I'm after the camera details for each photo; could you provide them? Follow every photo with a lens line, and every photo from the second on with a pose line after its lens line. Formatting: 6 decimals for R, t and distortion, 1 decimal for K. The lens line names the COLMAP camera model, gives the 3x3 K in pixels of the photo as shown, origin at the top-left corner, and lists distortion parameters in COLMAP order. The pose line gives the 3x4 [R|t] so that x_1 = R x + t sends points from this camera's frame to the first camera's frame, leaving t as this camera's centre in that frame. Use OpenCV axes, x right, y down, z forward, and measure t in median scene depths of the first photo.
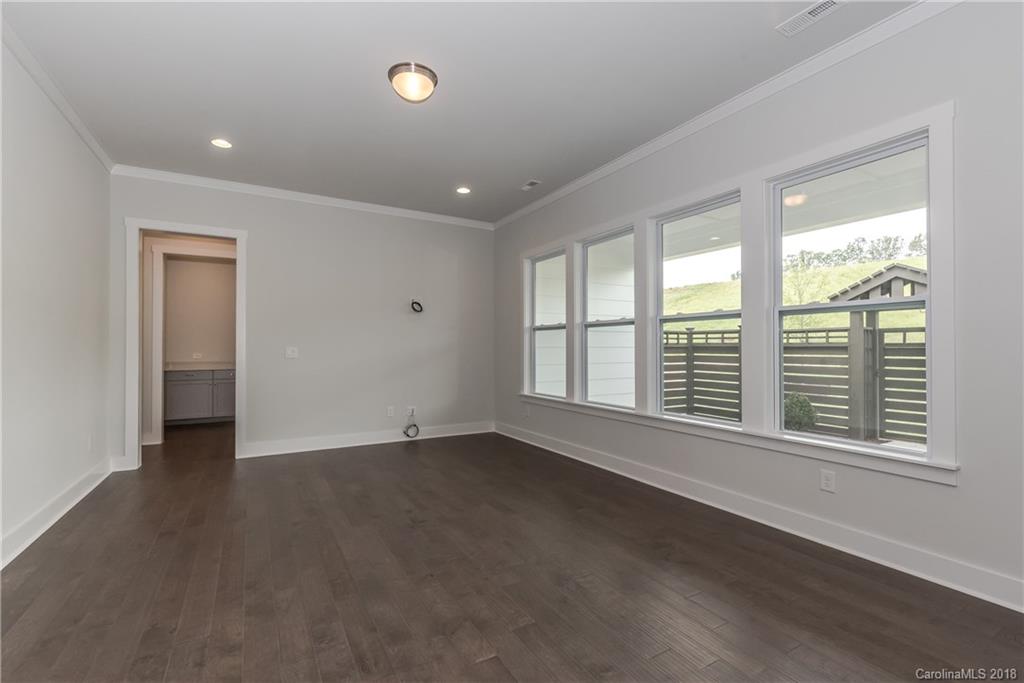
lens RADIAL K [[444.2, 0, 509.5], [0, 444.2, 342.1], [0, 0, 1]] dist [-0.000850, 0.000143]
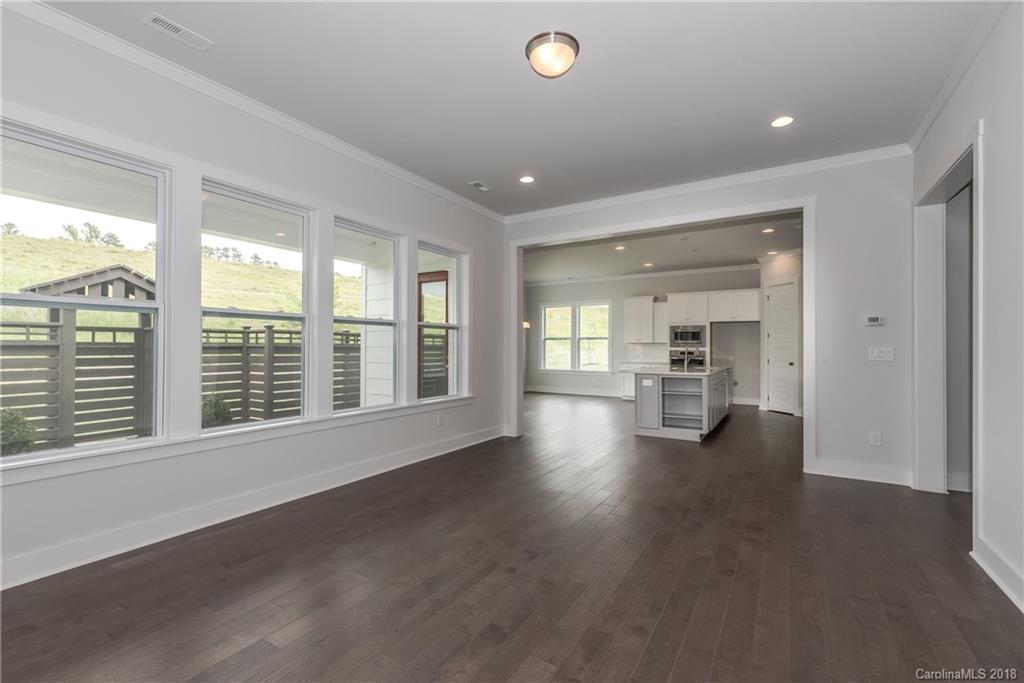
lens RADIAL K [[444.2, 0, 503.6], [0, 444.2, 343.8], [0, 0, 1]] dist [-0.000850, 0.000143]
pose [[-0.452009, 0.002823, 0.892009, -0.616230], [-0.011106, 0.999900, -0.008792, 0.006200], [-0.891944, -0.013881, -0.451933, 0.941444]]
